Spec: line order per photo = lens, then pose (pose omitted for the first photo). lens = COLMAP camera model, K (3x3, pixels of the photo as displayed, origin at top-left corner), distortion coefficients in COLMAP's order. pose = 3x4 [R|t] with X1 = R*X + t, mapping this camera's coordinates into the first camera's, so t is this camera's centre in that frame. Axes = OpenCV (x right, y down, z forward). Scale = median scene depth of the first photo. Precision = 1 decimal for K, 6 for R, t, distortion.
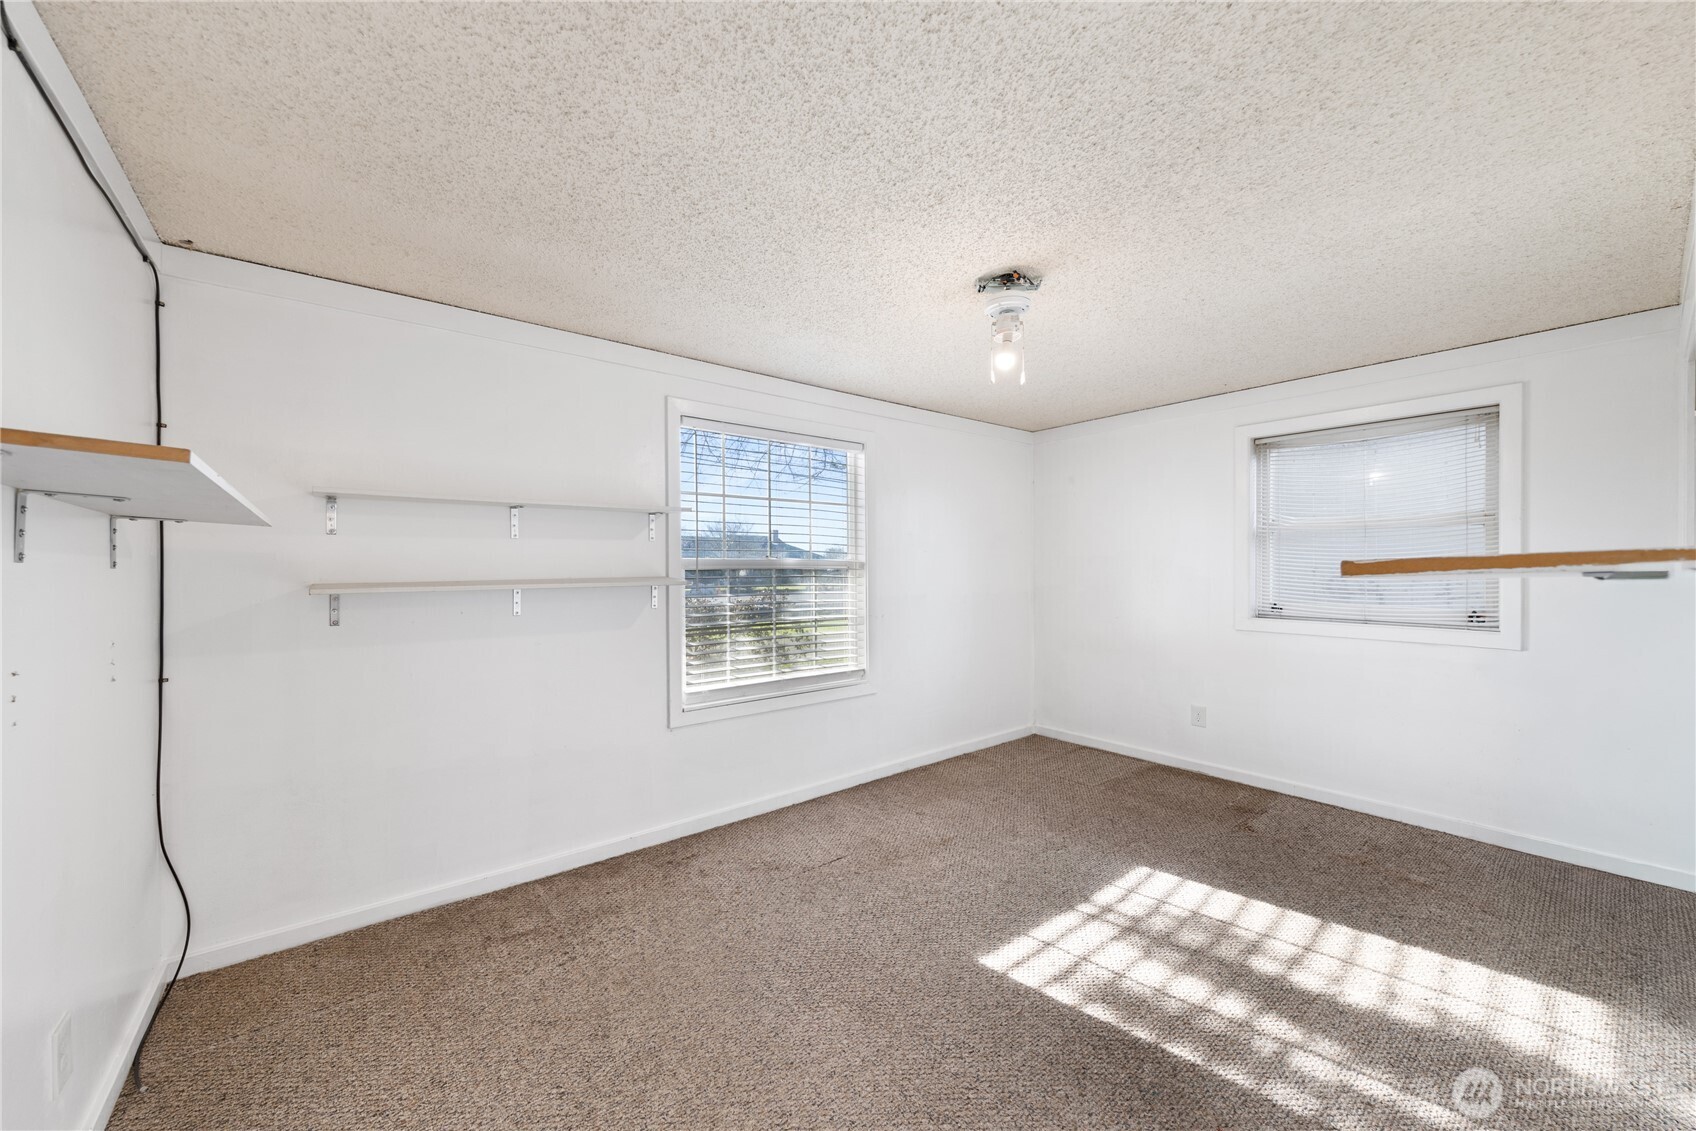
lens RADIAL K [[643.1, 0, 839.1], [0, 643.1, 566.3], [0, 0, 1]] dist [0.007025, -0.000197]
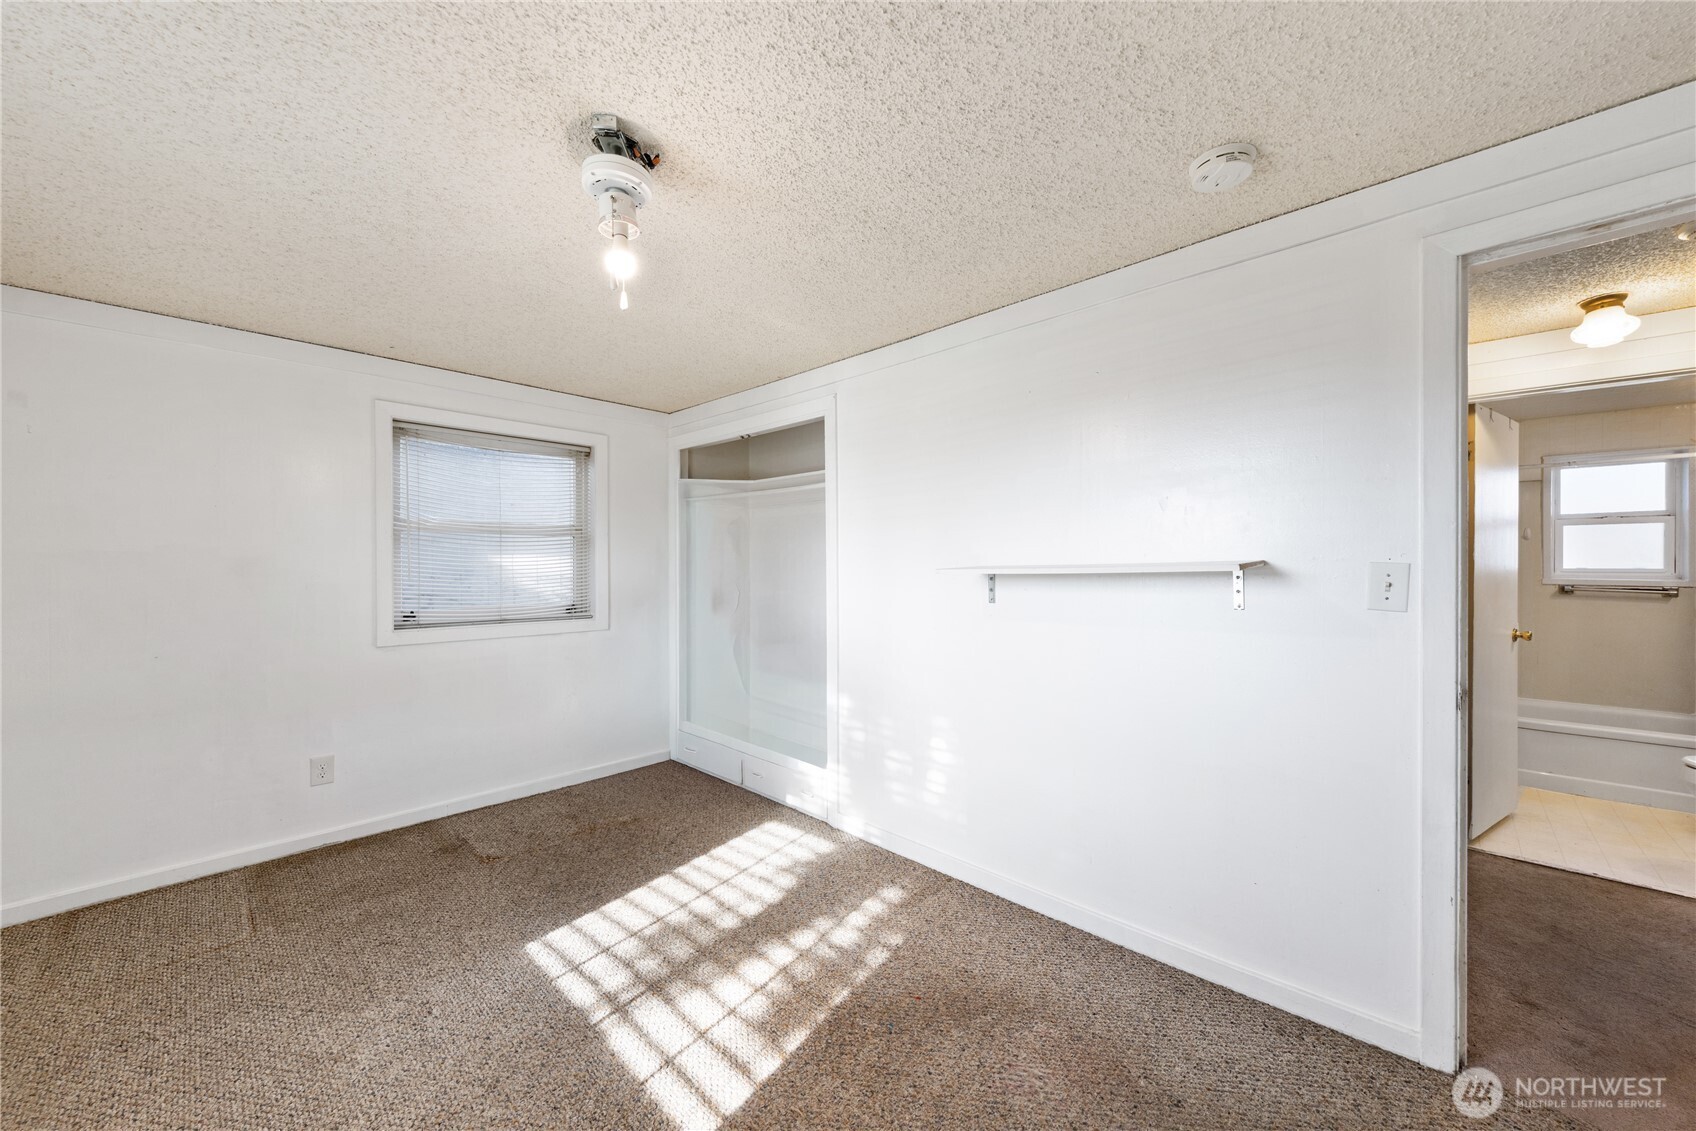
lens RADIAL K [[643.1, 0, 839.1], [0, 643.1, 566.3], [0, 0, 1]] dist [0.007025, -0.000197]
pose [[-0.122179, -0.002956, 0.992504, -0.384275], [0.006816, 0.999969, 0.003817, -0.005036], [-0.992485, 0.007232, -0.122155, 0.739261]]
